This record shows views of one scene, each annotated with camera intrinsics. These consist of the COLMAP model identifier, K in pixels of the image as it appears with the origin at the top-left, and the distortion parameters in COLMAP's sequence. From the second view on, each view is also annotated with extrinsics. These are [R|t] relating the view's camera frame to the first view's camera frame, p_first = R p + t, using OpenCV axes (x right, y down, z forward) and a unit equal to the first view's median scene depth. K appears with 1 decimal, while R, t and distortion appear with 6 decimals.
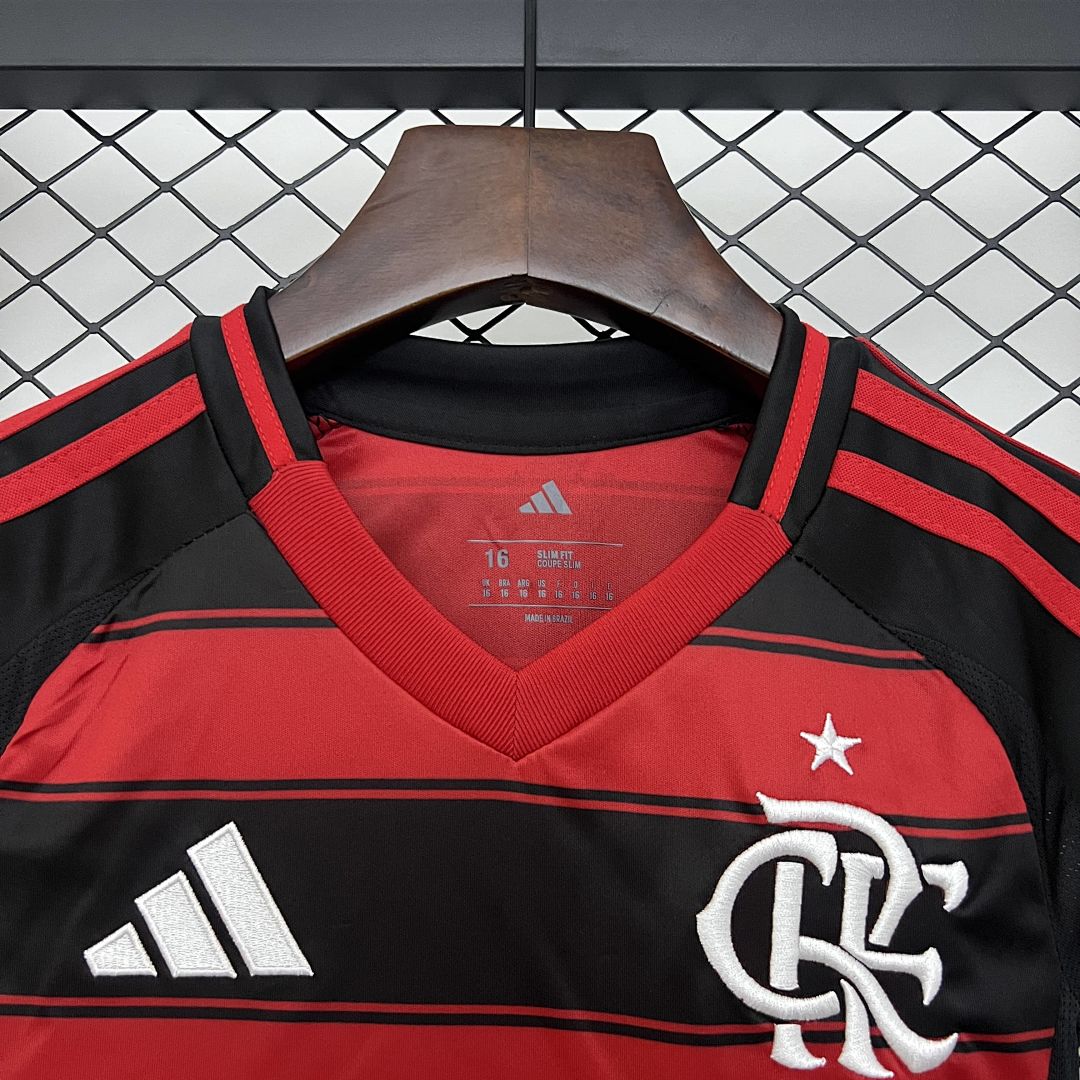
lens RADIAL K [[1134.9, 0, 536.6], [0, 1134.9, 541.2], [0, 0, 1]] dist [0.036302, 0.000000]
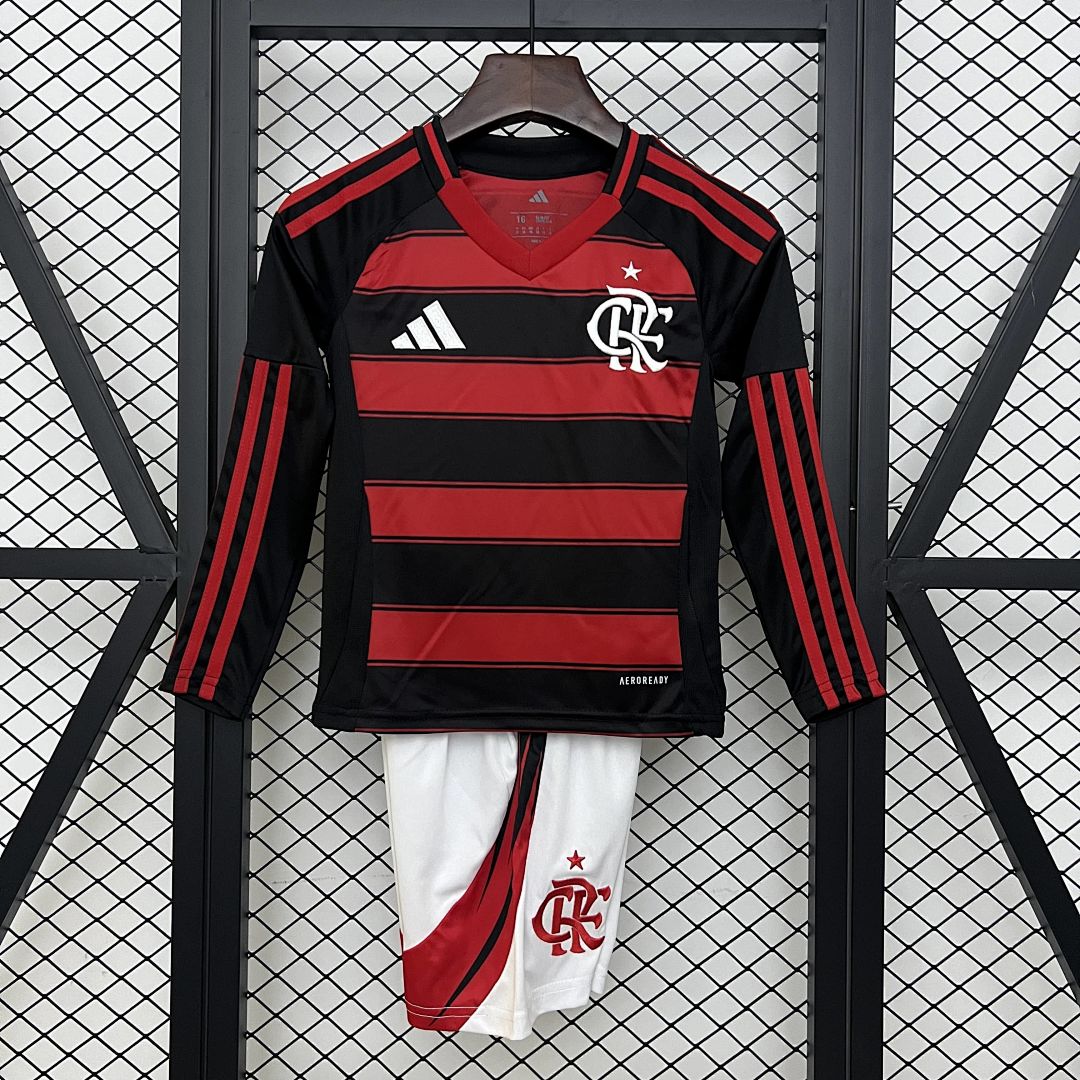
lens RADIAL K [[1134.9, 0, 541.0], [0, 1134.9, 539.0], [0, 0, 1]] dist [0.036302, 0.000000]
pose [[0.999940, -0.005148, 0.009647, -0.020701], [0.003745, 0.990112, 0.140229, 0.472938], [-0.010274, -0.140185, 0.990072, -2.197486]]
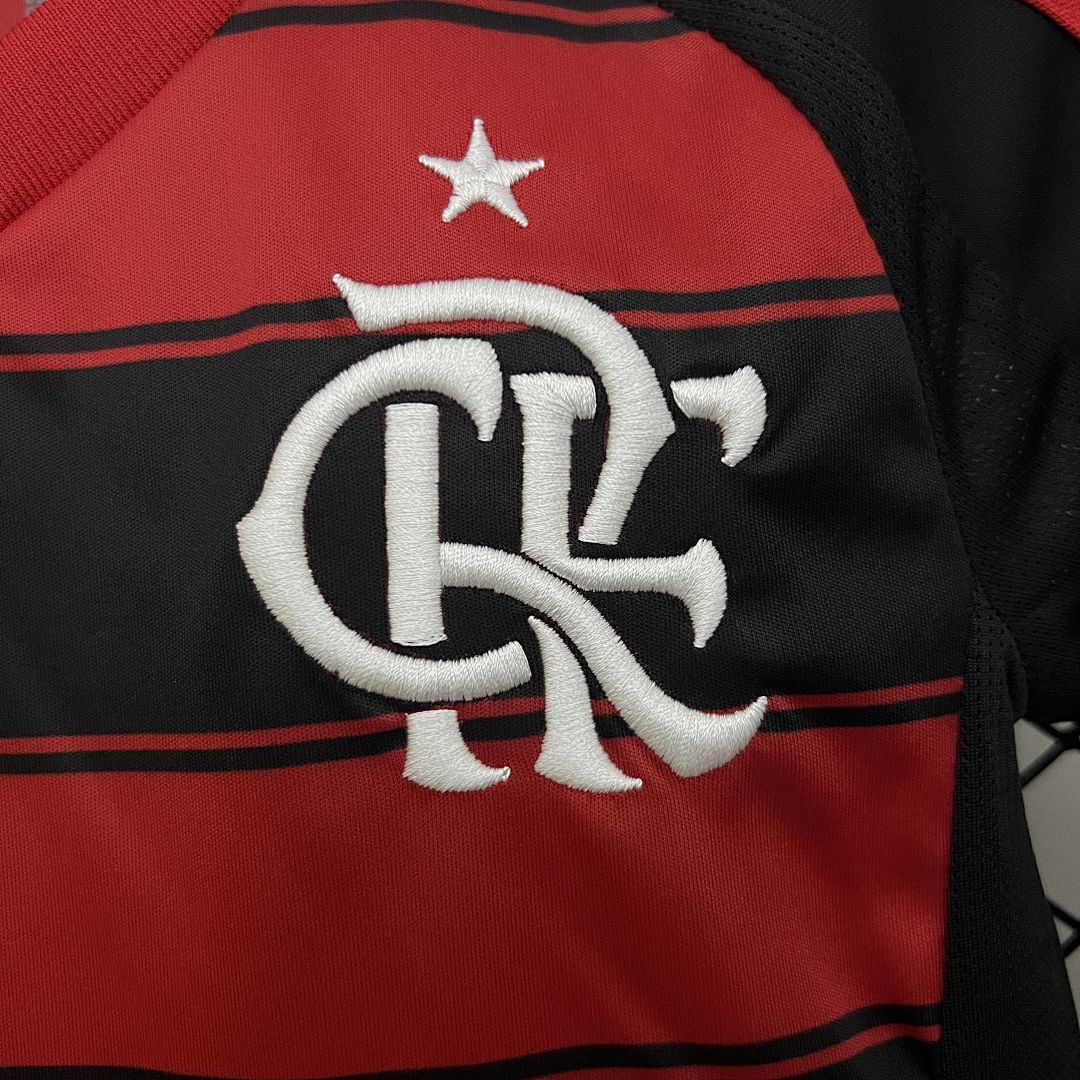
lens RADIAL K [[1134.9, 0, 540.0], [0, 1134.9, 532.4], [0, 0, 1]] dist [0.036302, 0.000000]
pose [[0.994047, -0.103371, -0.034413, 0.289605], [0.105919, 0.990902, 0.083033, 0.301270], [0.025517, -0.086184, 0.995952, 0.492996]]
